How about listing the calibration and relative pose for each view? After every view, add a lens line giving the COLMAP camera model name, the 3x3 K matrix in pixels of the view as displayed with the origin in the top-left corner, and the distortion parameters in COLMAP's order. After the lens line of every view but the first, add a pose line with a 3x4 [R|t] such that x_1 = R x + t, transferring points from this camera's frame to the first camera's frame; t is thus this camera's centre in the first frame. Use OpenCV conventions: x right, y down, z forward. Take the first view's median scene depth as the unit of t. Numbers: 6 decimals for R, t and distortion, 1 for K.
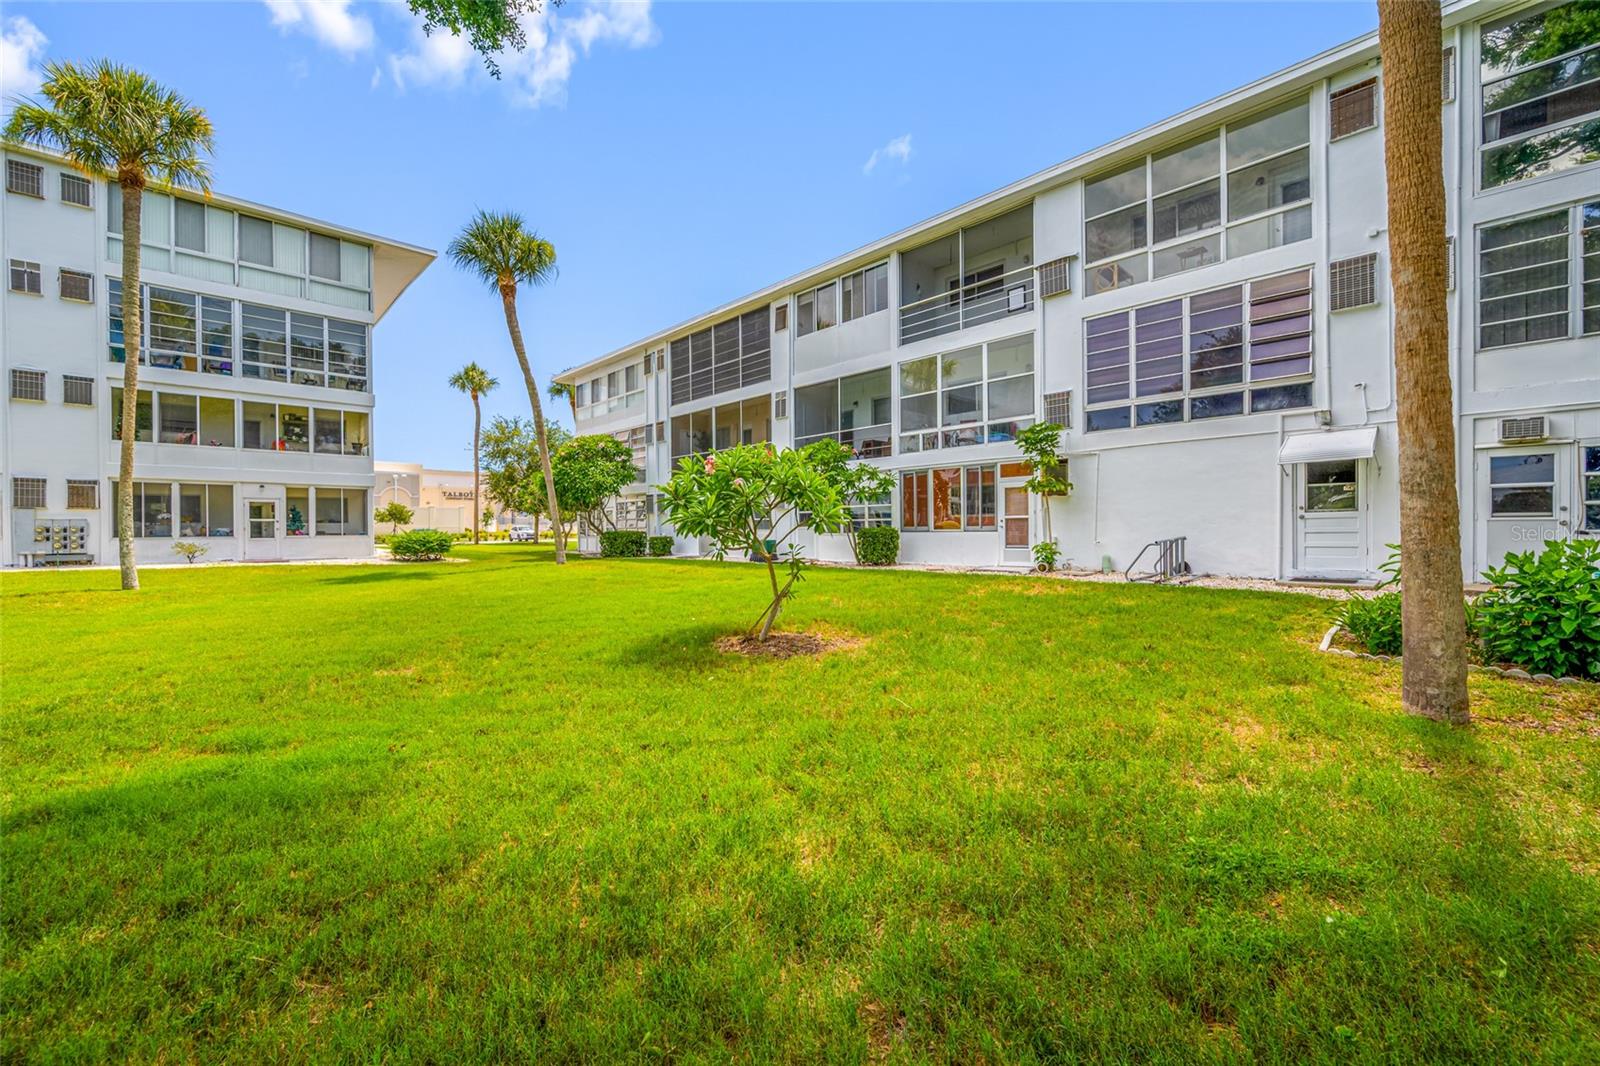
lens RADIAL K [[641.0, 0, 799.8], [0, 641.0, 530.9], [0, 0, 1]] dist [0.001085, 0.000327]
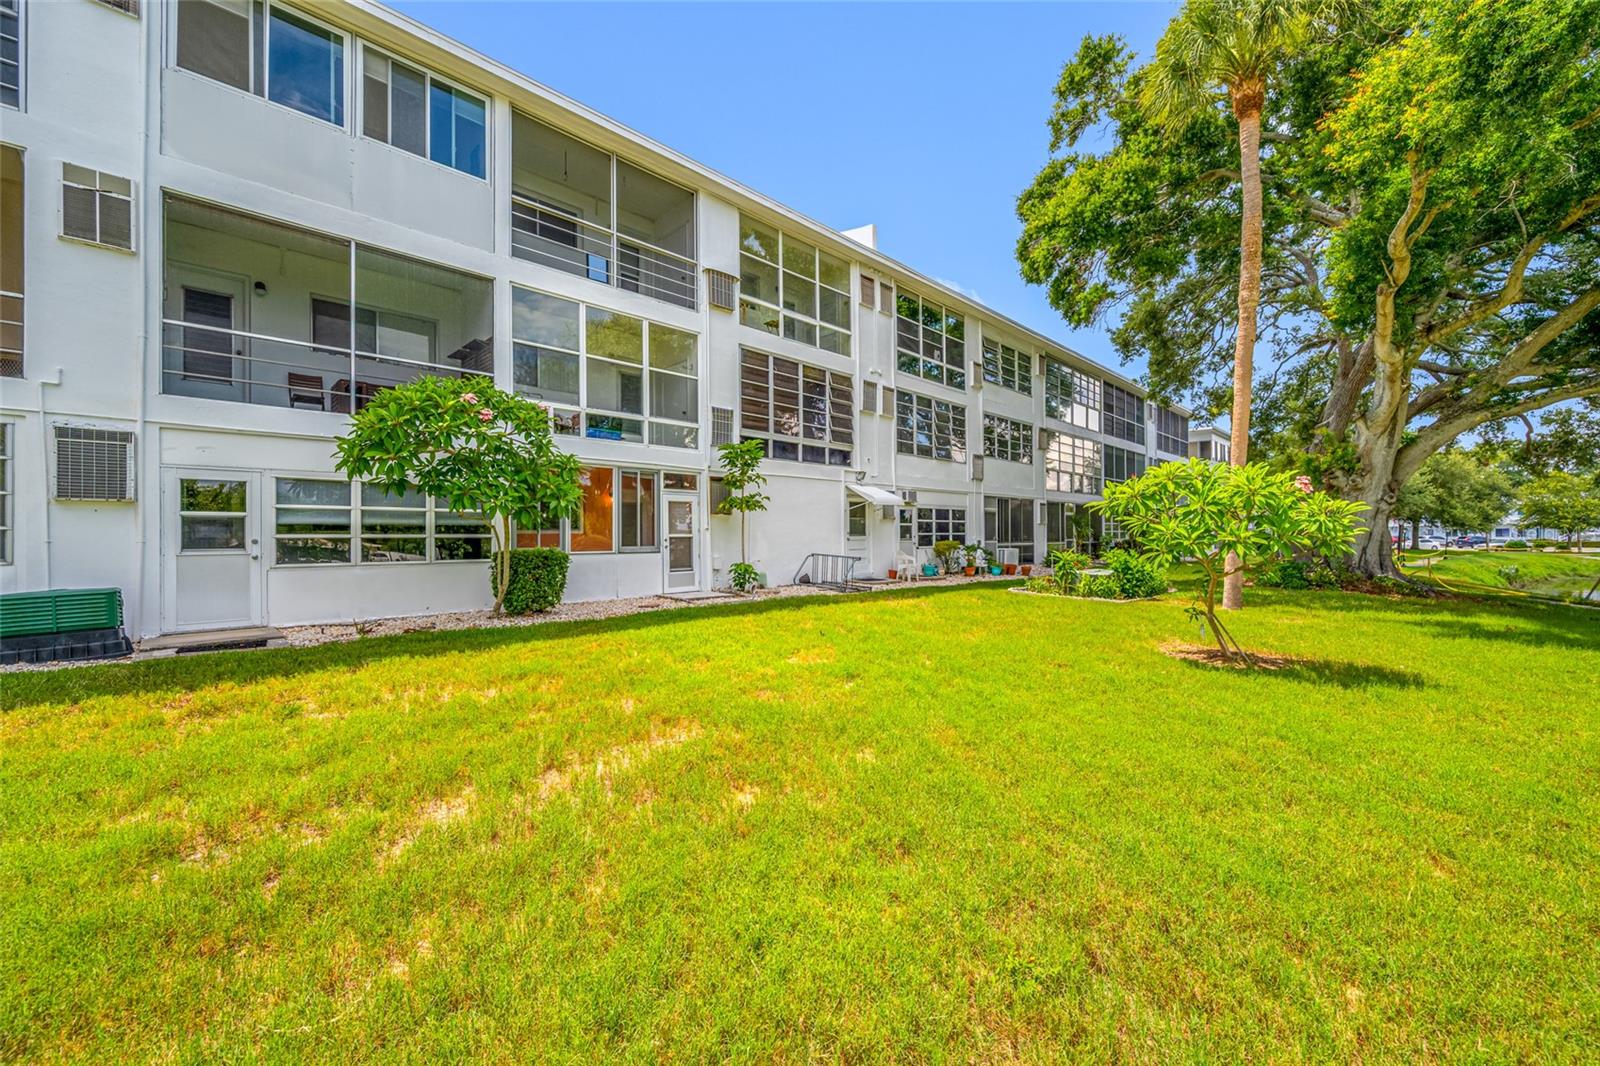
lens RADIAL K [[641.0, 0, 799.8], [0, 641.0, 530.9], [0, 0, 1]] dist [0.001085, 0.000327]
pose [[-0.003323, 0.022274, 0.999746, -0.560128], [0.004973, 0.999740, -0.022257, -0.007779], [-0.999982, 0.004897, -0.003433, 0.878165]]
